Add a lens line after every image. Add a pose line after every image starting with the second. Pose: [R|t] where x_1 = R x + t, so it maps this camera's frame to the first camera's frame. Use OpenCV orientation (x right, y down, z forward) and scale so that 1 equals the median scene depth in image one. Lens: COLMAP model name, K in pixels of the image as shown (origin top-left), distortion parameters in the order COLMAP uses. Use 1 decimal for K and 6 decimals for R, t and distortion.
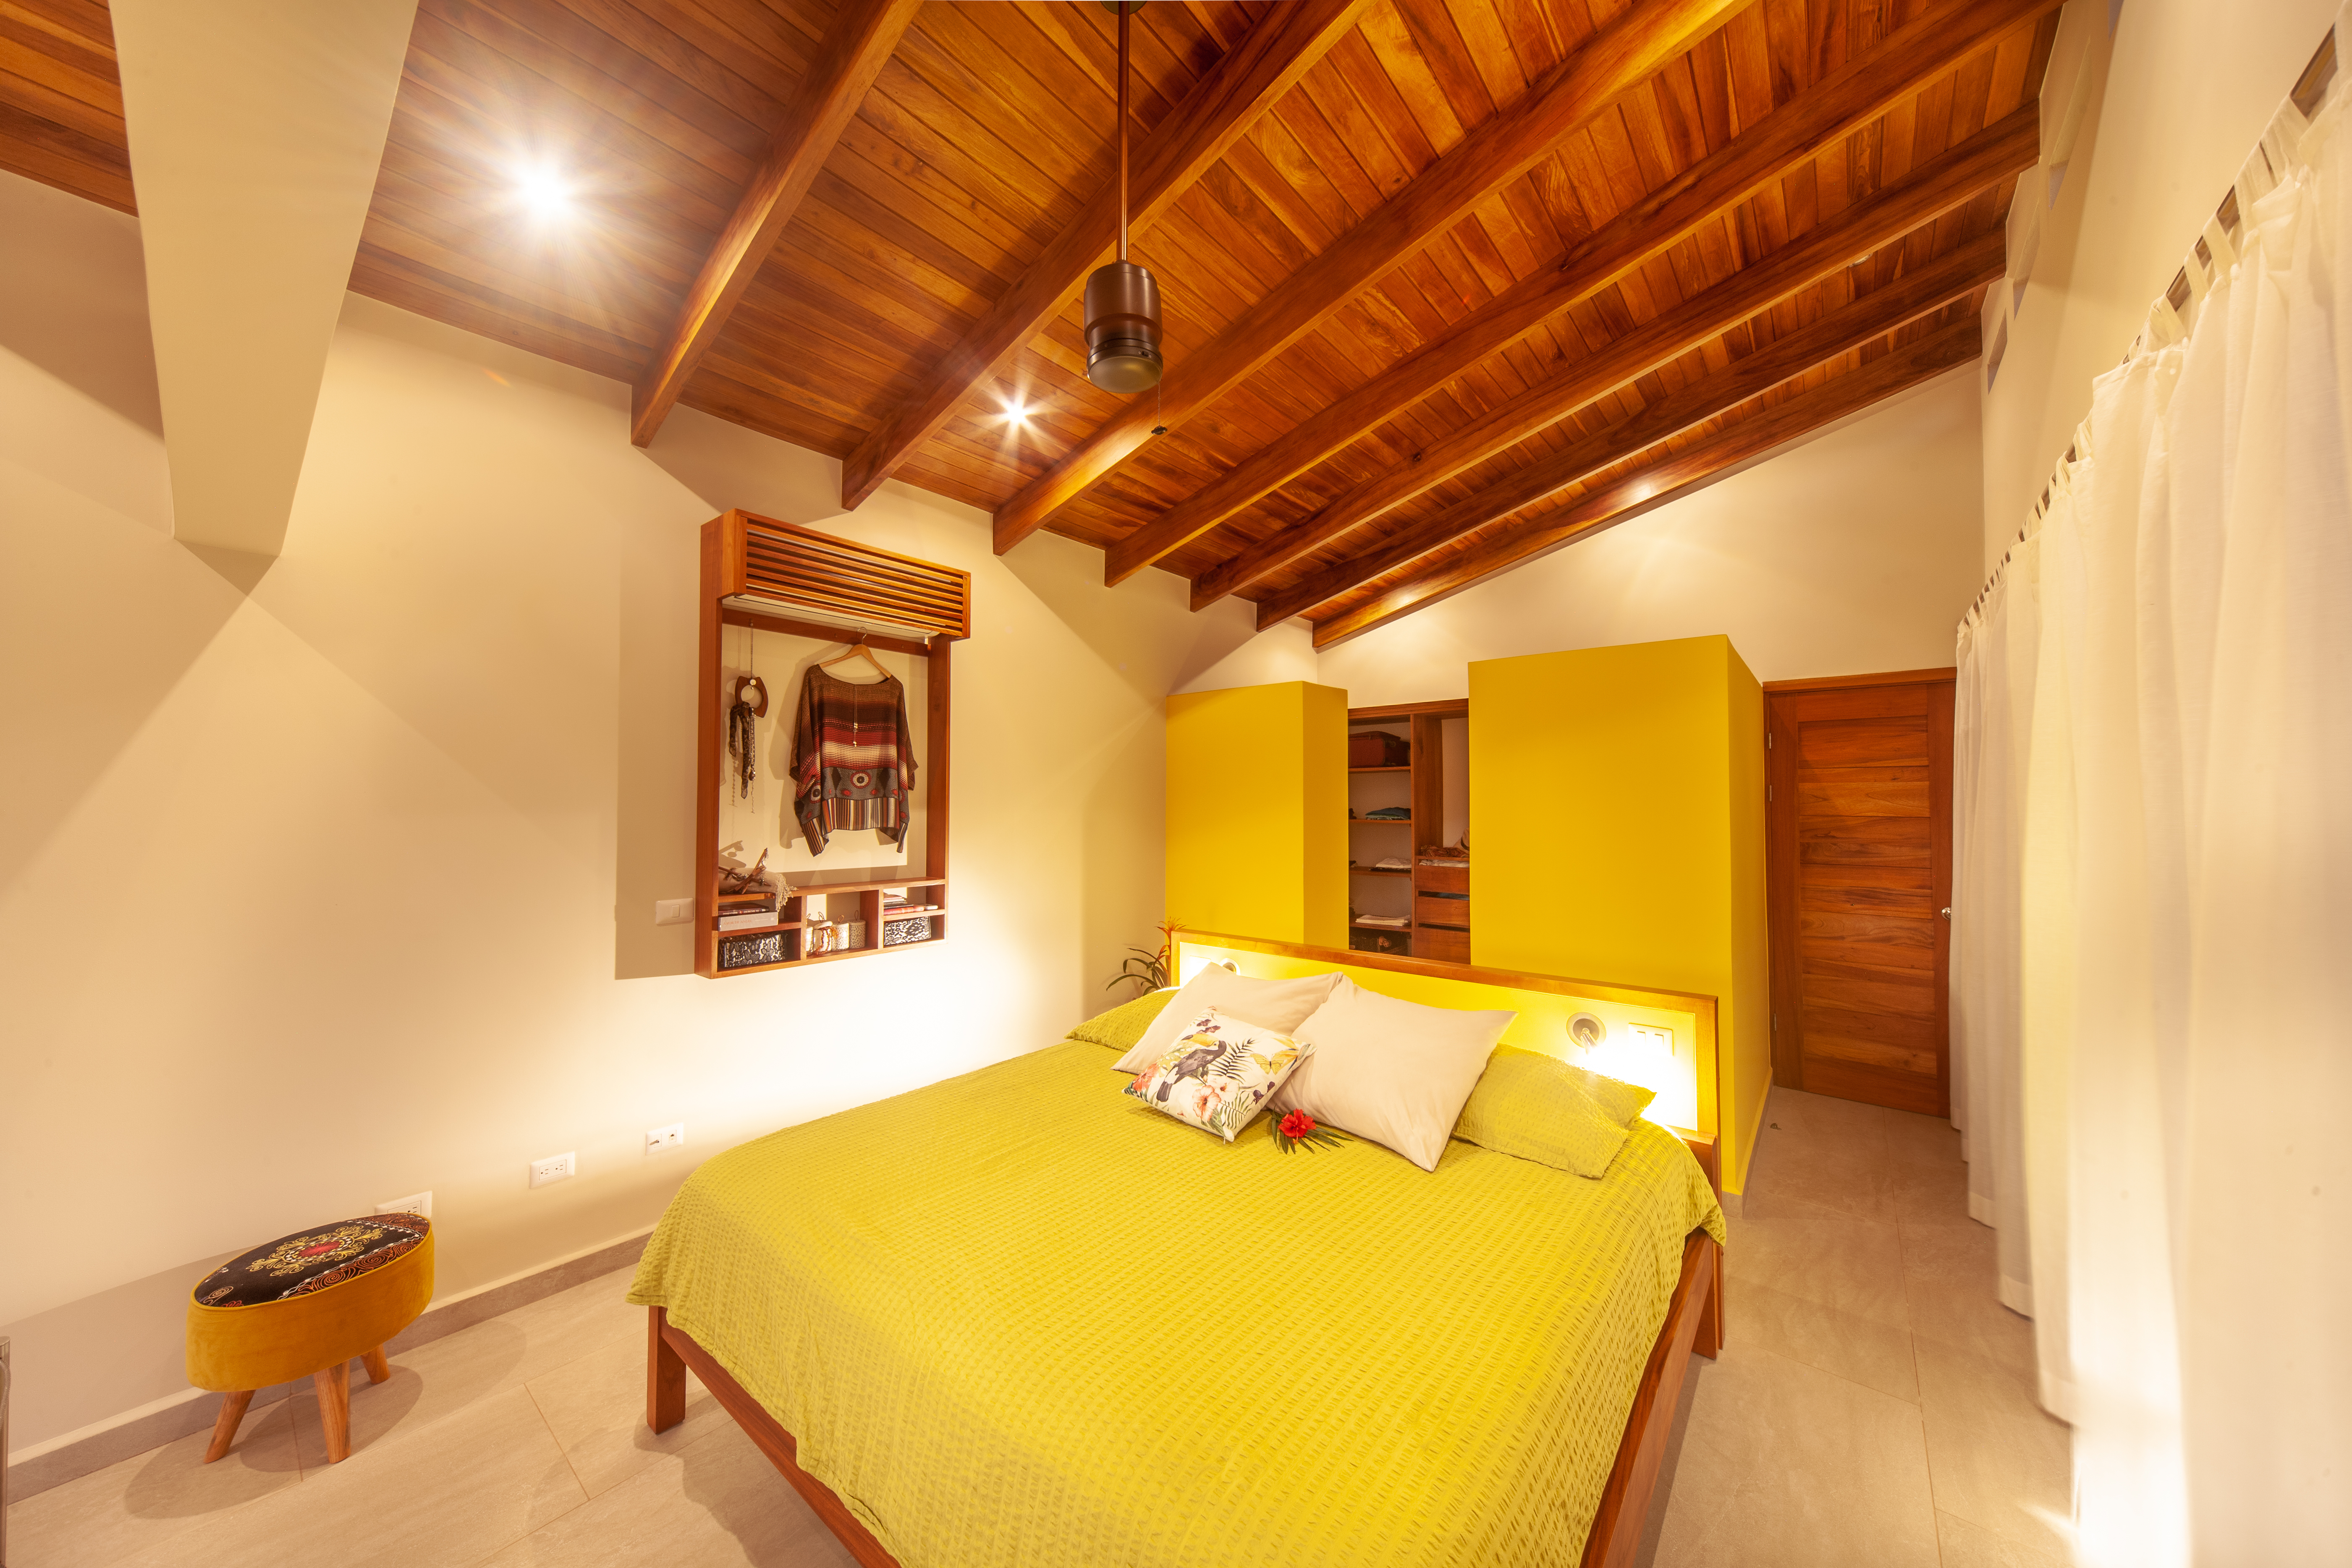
lens RADIAL K [[813.6, 0, 1176.1], [0, 813.6, 791.7], [0, 0, 1]] dist [0.000386, 0.000047]
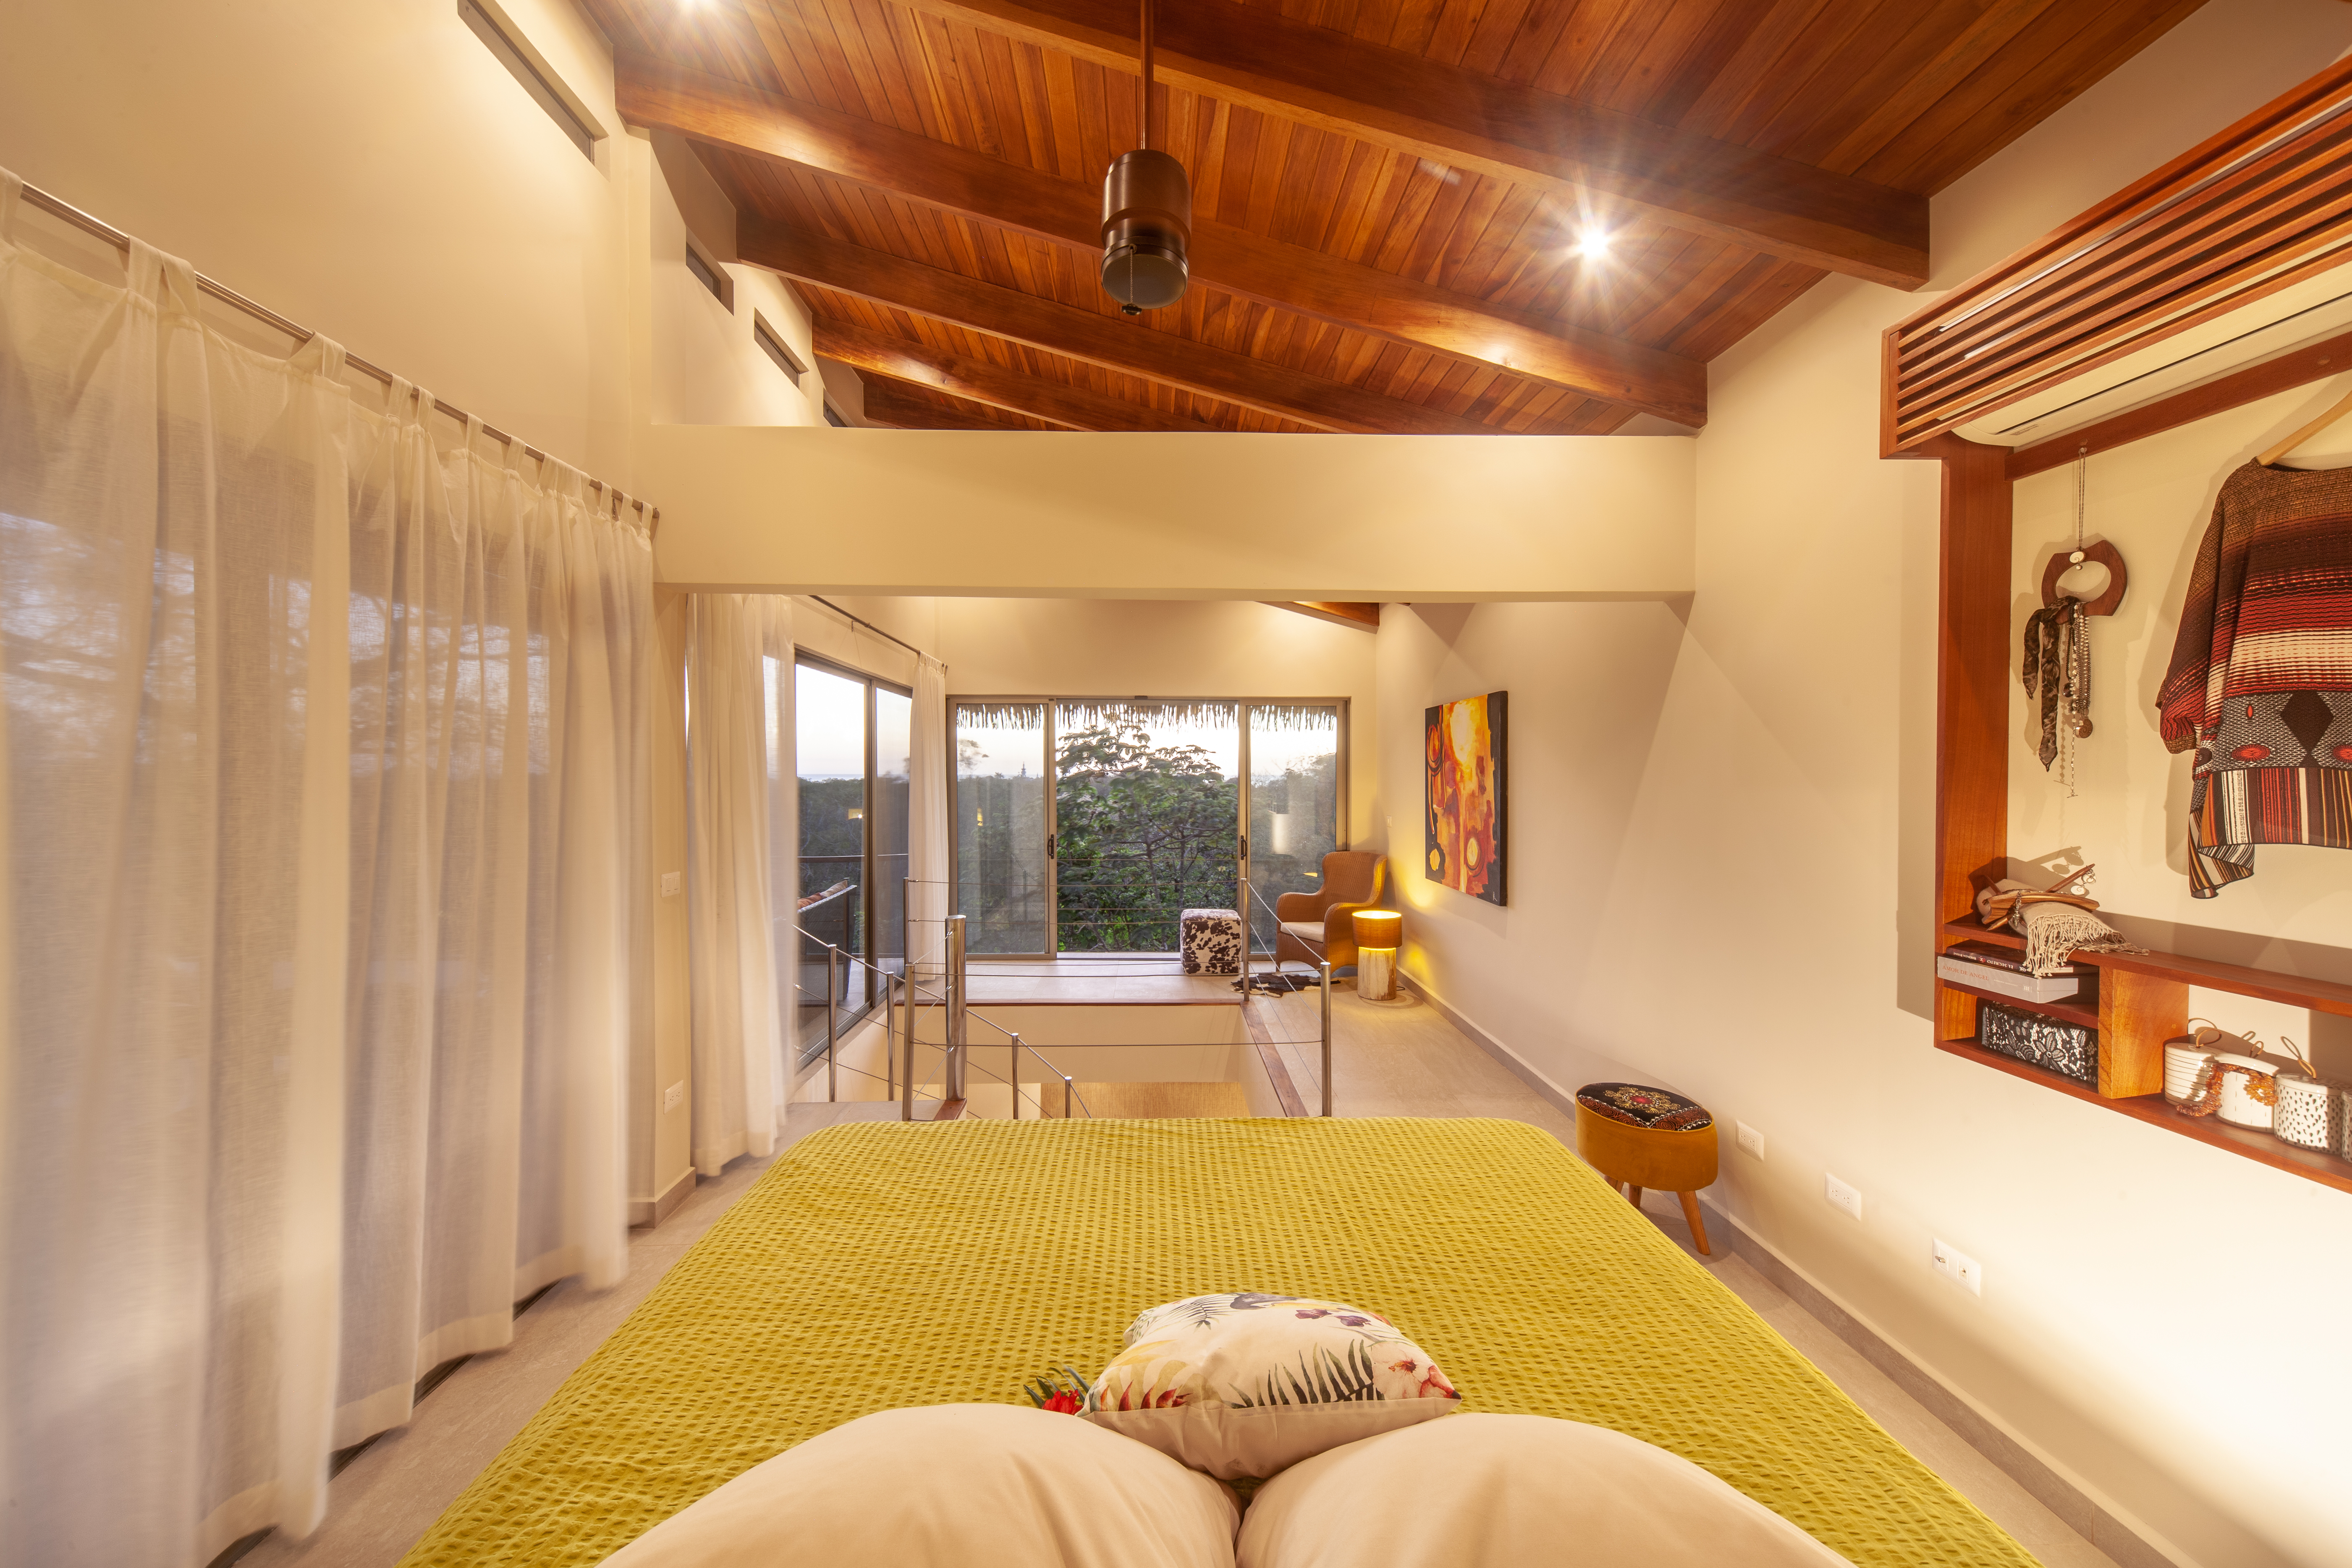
lens RADIAL K [[813.6, 0, 1176.3], [0, 813.6, 777.8], [0, 0, 1]] dist [0.000386, 0.000047]
pose [[-0.757754, 0.002616, -0.652535, 0.300815], [0.009037, 0.999938, -0.006485, 0.011062], [0.652478, -0.010811, -0.757731, 1.037291]]
